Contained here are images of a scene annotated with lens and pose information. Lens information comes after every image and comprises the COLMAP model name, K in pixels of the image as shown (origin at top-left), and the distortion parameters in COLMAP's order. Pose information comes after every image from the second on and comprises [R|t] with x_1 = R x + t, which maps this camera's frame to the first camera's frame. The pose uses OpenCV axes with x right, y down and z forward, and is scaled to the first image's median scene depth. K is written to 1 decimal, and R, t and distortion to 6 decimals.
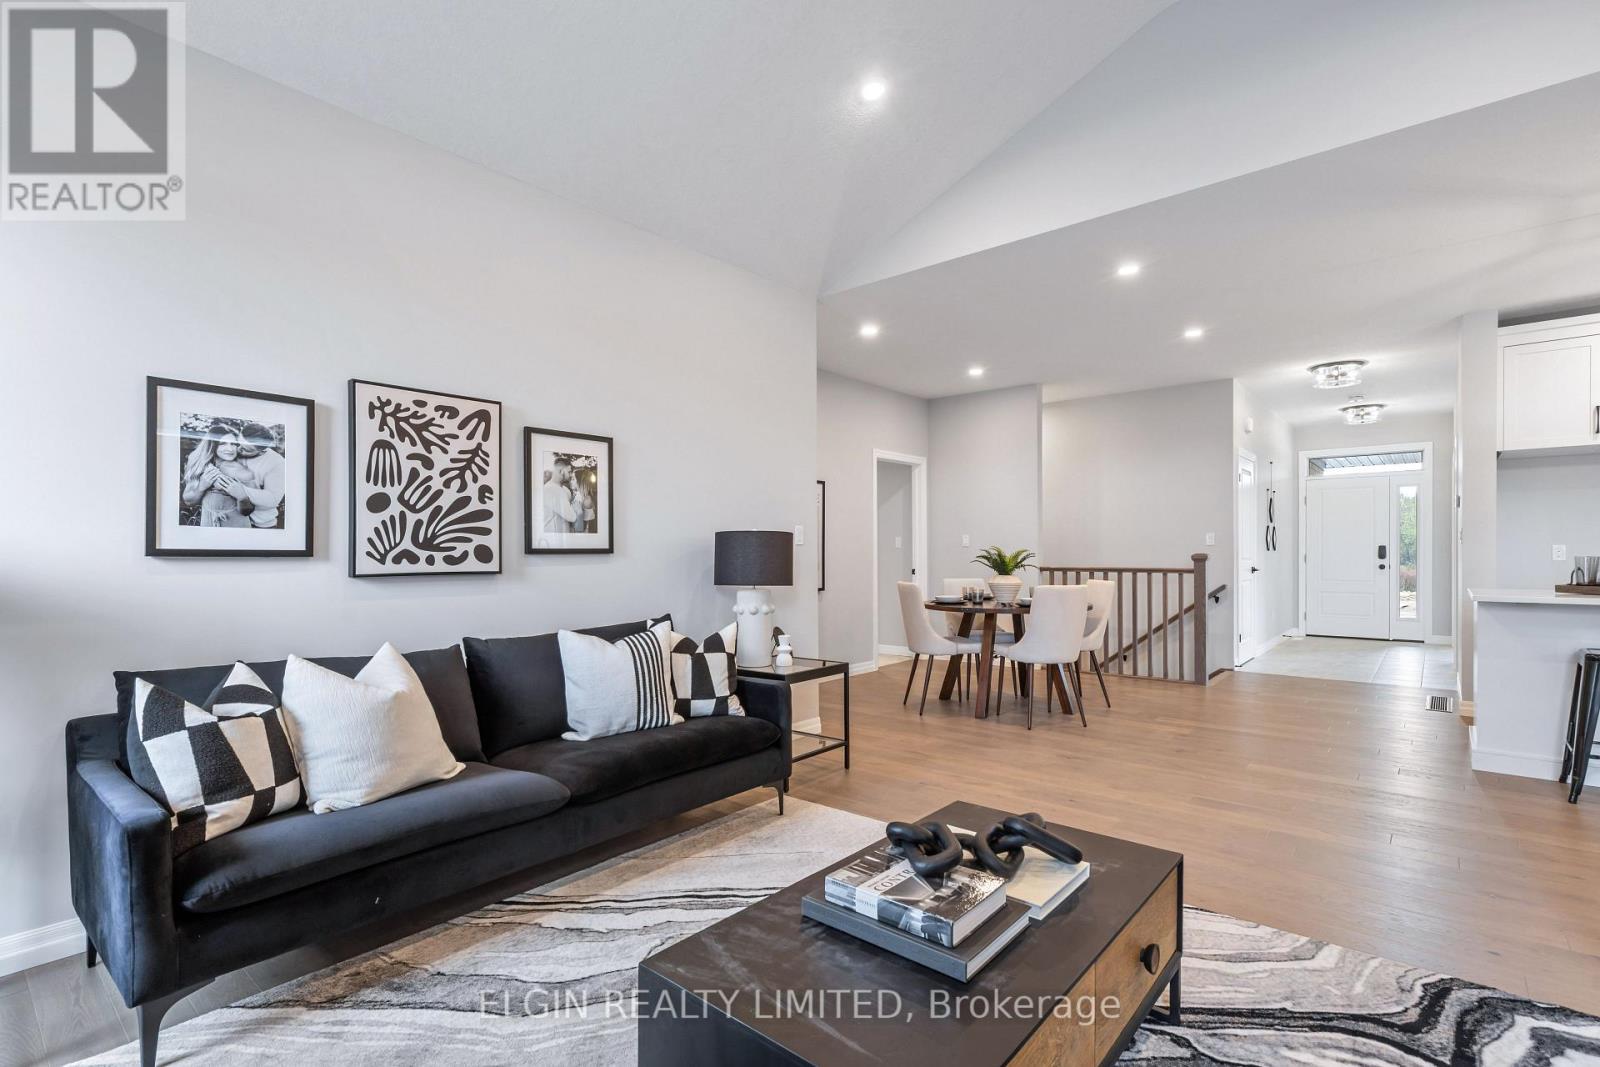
lens RADIAL K [[762.0, 0, 803.5], [0, 762.0, 549.7], [0, 0, 1]] dist [0.001101, -0.000904]
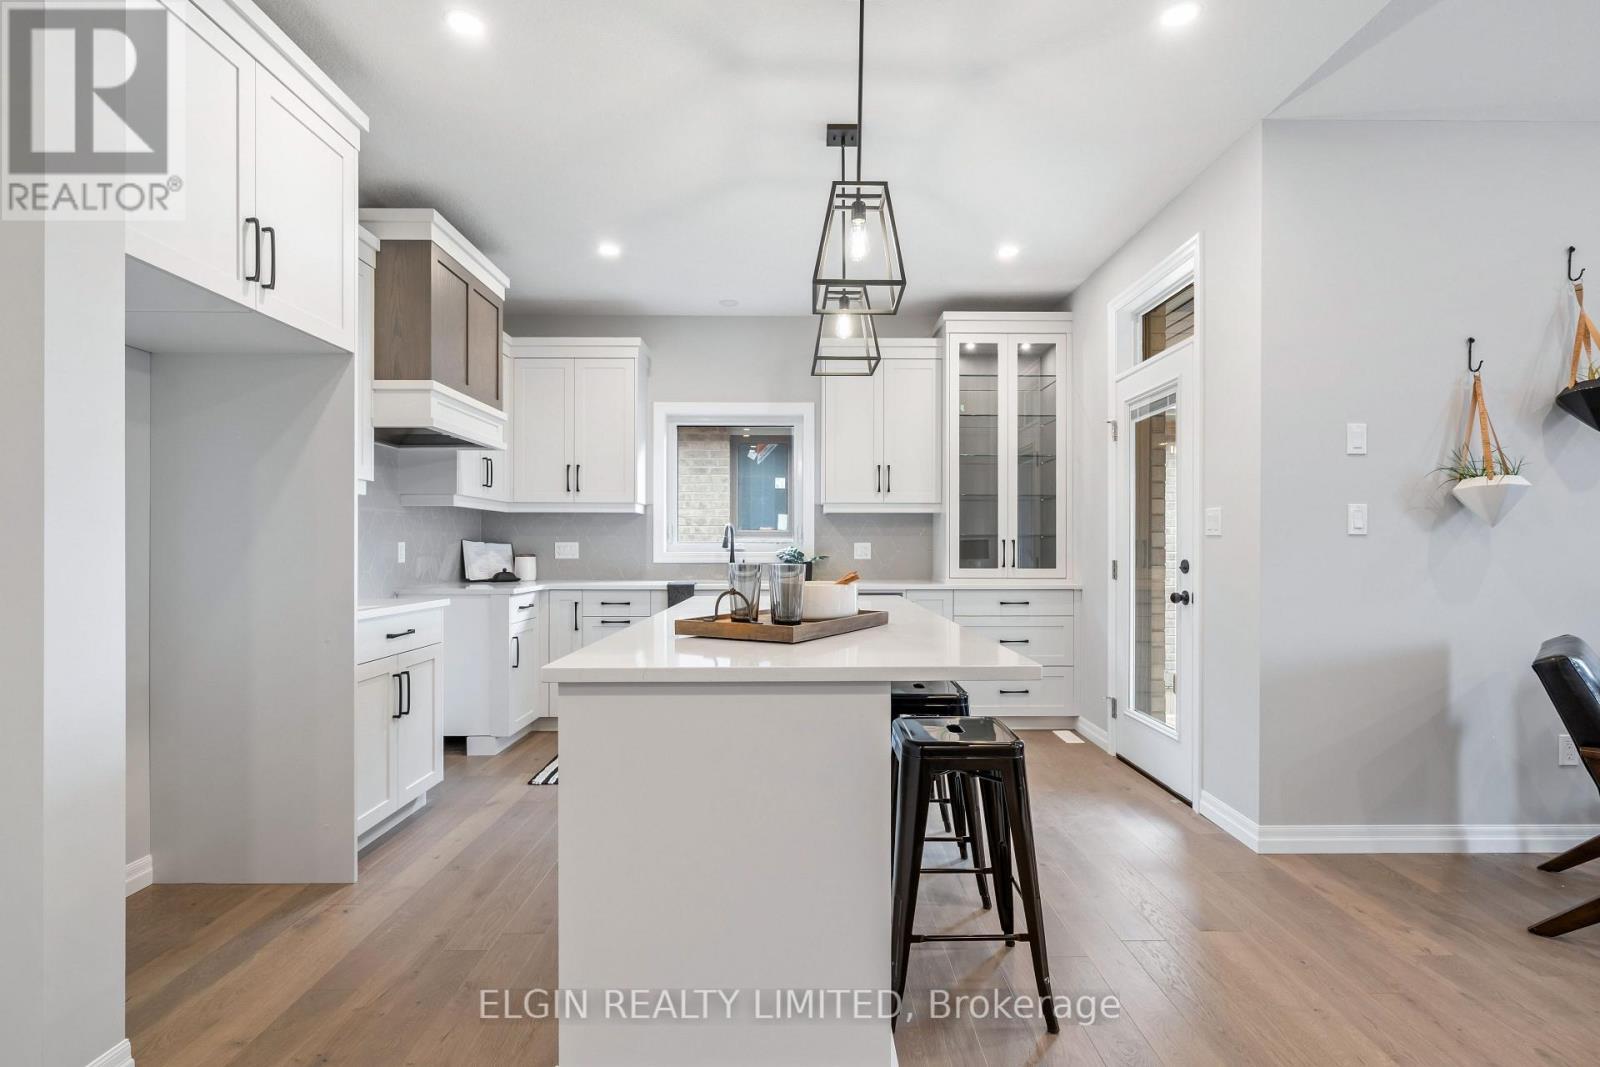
lens RADIAL K [[762.0, 0, 805.2], [0, 762.0, 546.5], [0, 0, 1]] dist [0.001101, -0.000904]
pose [[-0.648670, 0.004462, 0.761057, 0.816632], [0.000966, 0.999987, -0.005040, -0.001022], [-0.761069, -0.002534, -0.648665, 1.678847]]
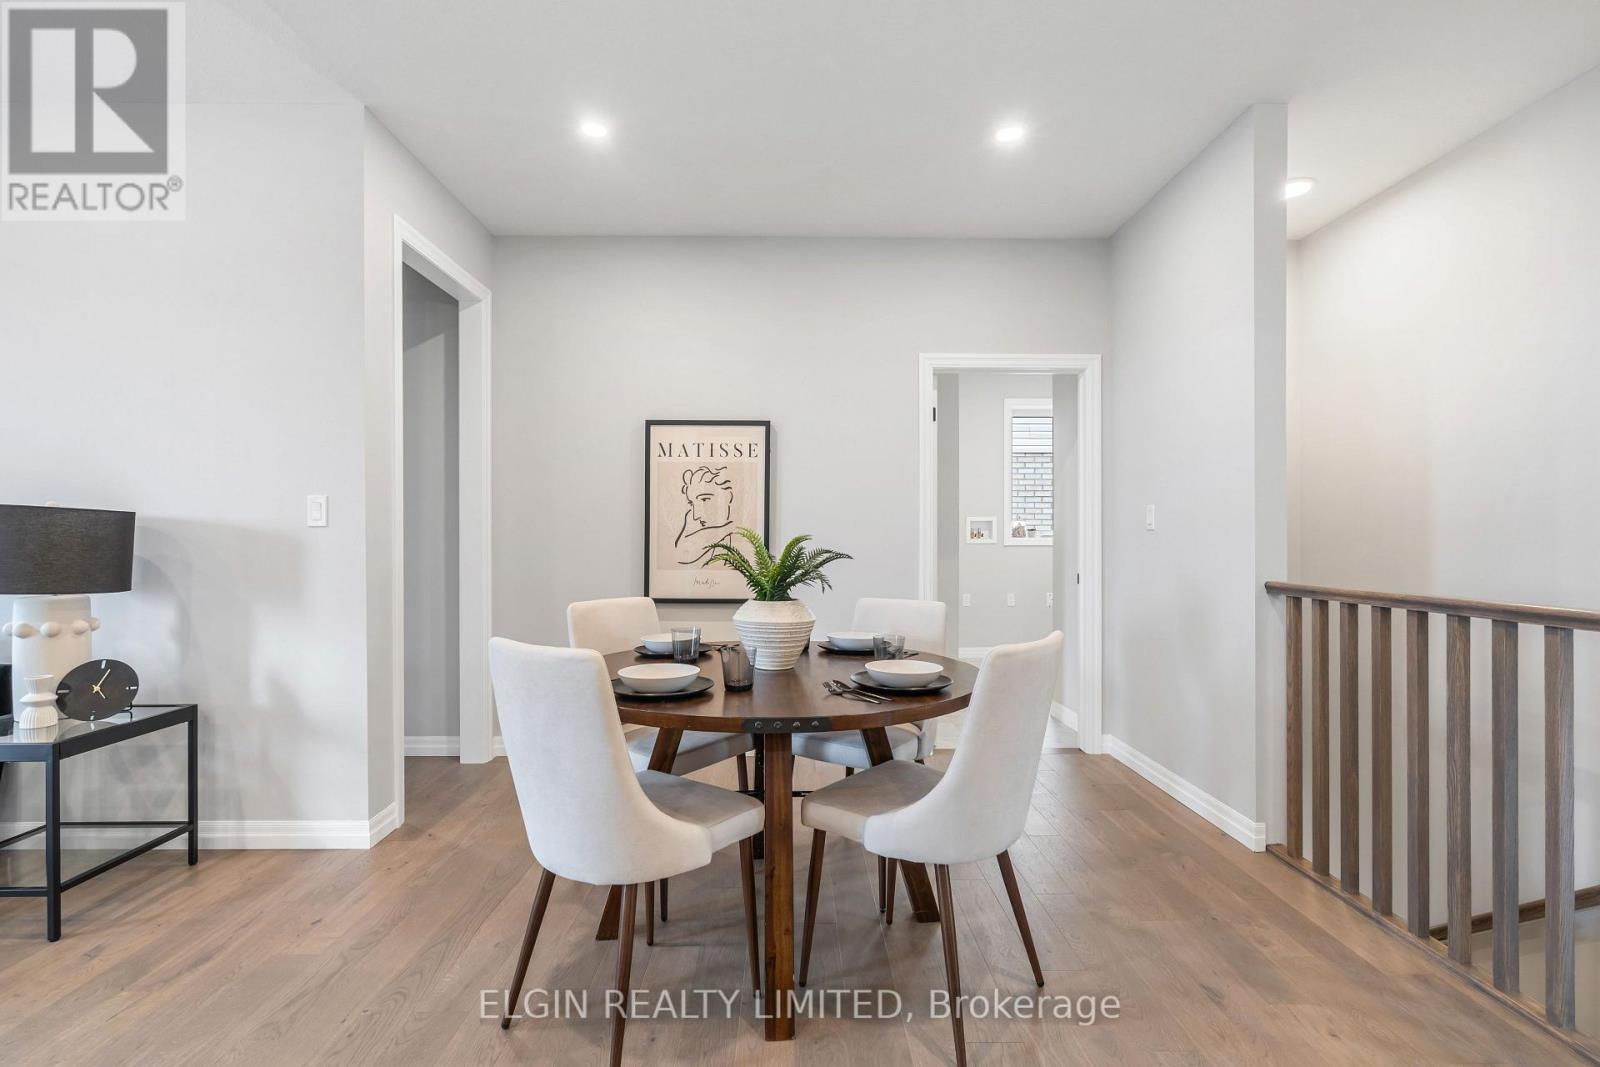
lens RADIAL K [[730.3, 0, 796.2], [0, 730.3, 543.5], [0, 0, 1]] dist [-0.008021, 0.002208]
pose [[0.652570, 0.011324, -0.757643, 1.044470], [-0.002757, 0.999917, 0.012571, -0.002291], [0.757723, -0.006115, 0.652548, 1.412854]]
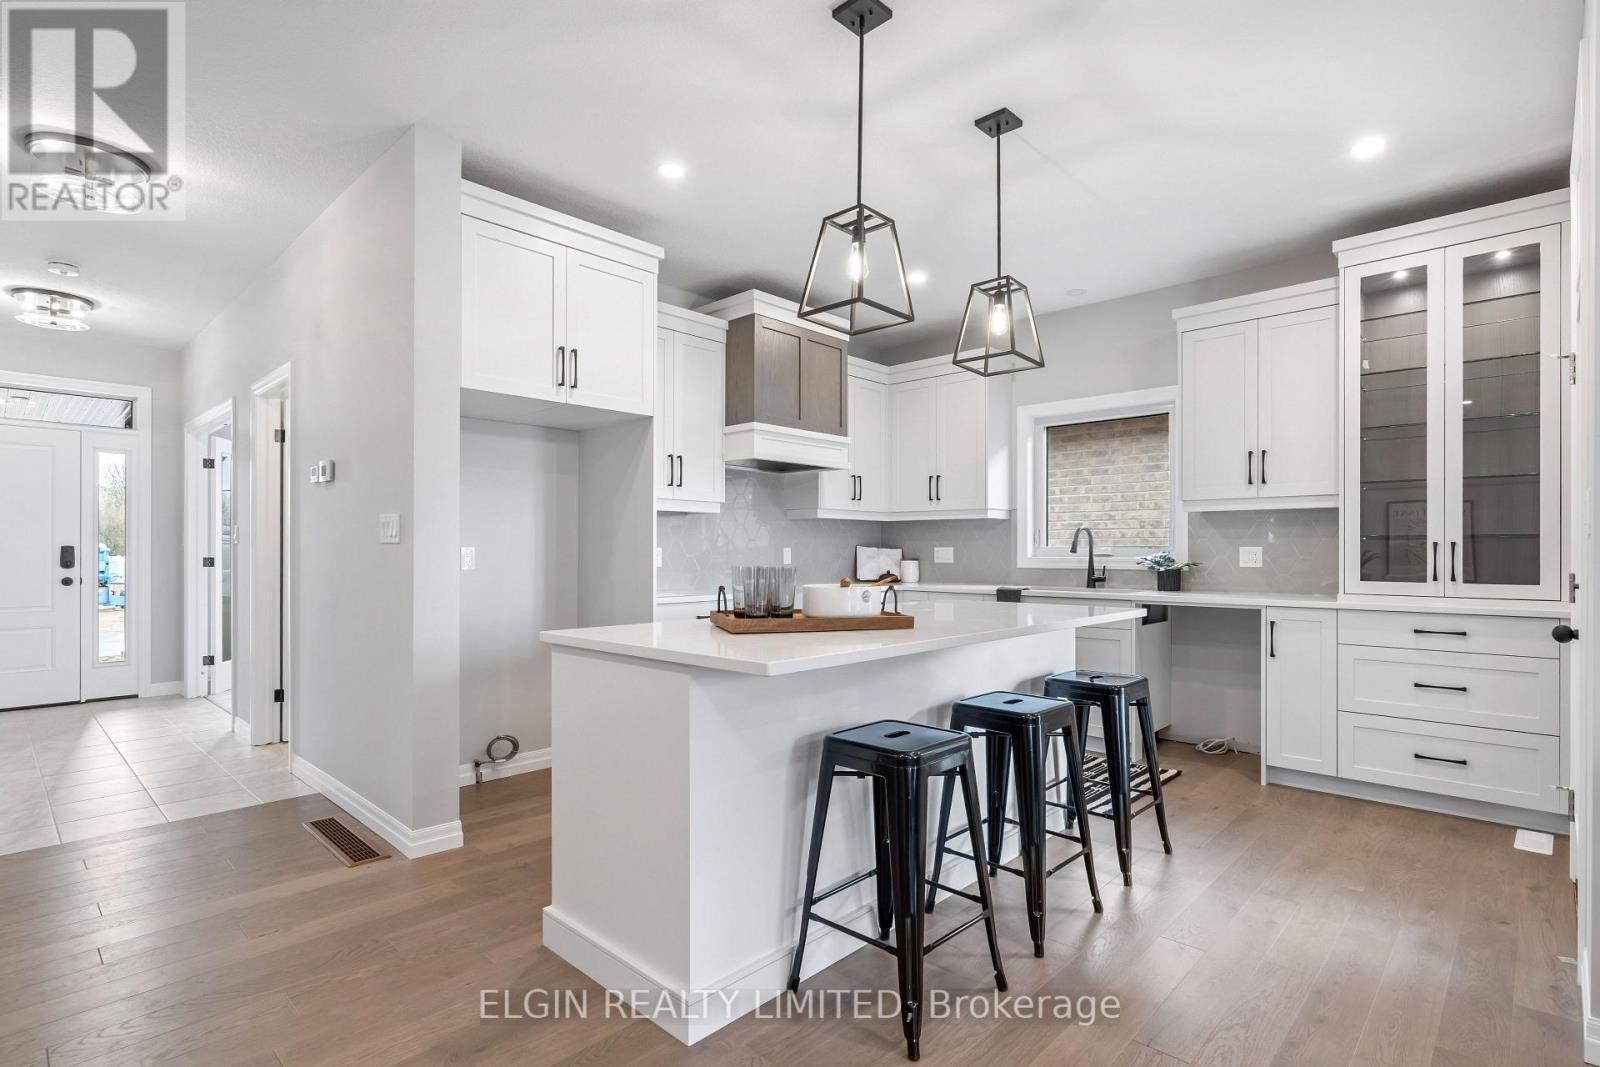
lens RADIAL K [[785.2, 0, 803.7], [0, 785.2, 548.9], [0, 0, 1]] dist [0.002672, -0.000533]
pose [[0.060693, 0.006879, 0.998133, 0.546805], [-0.003188, 0.999972, -0.006698, -0.002346], [-0.998151, -0.002776, 0.060714, 1.186184]]
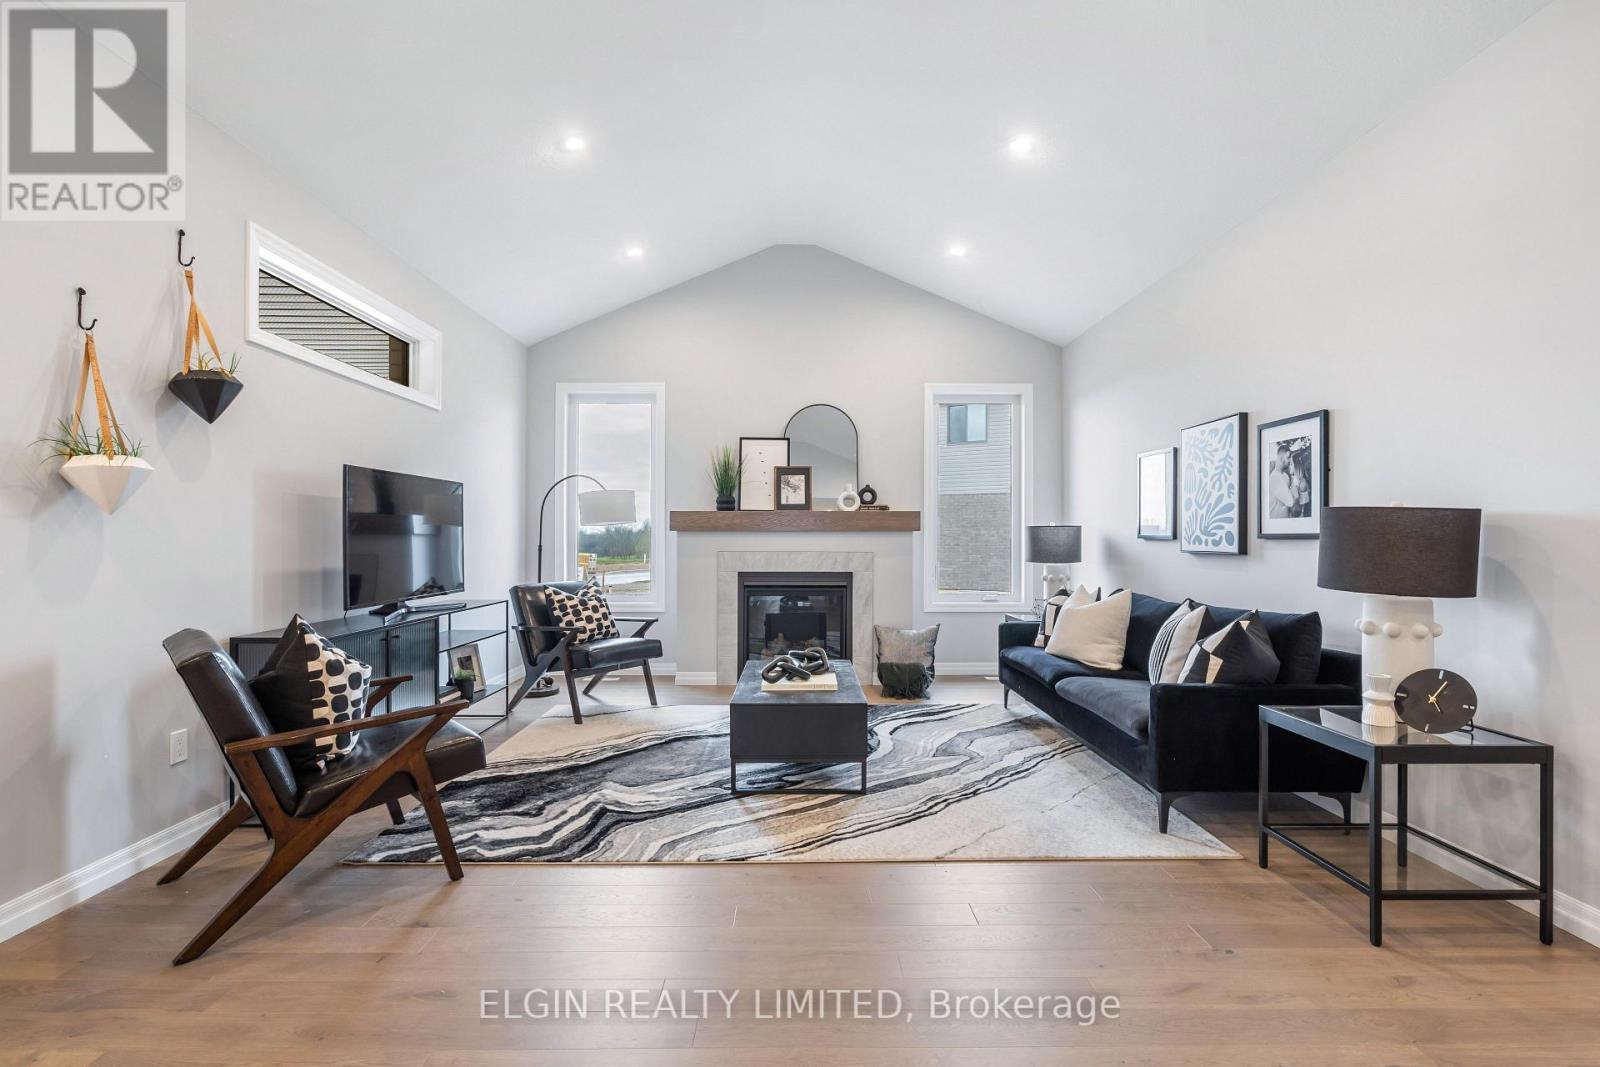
lens RADIAL K [[730.3, 0, 798.7], [0, 730.3, 537.7], [0, 0, 1]] dist [-0.008021, 0.002208]
pose [[-0.761861, 0.005071, -0.647721, 0.921779], [0.005393, 0.999984, 0.001485, -0.001331], [0.647718, -0.002362, -0.761876, 1.495692]]
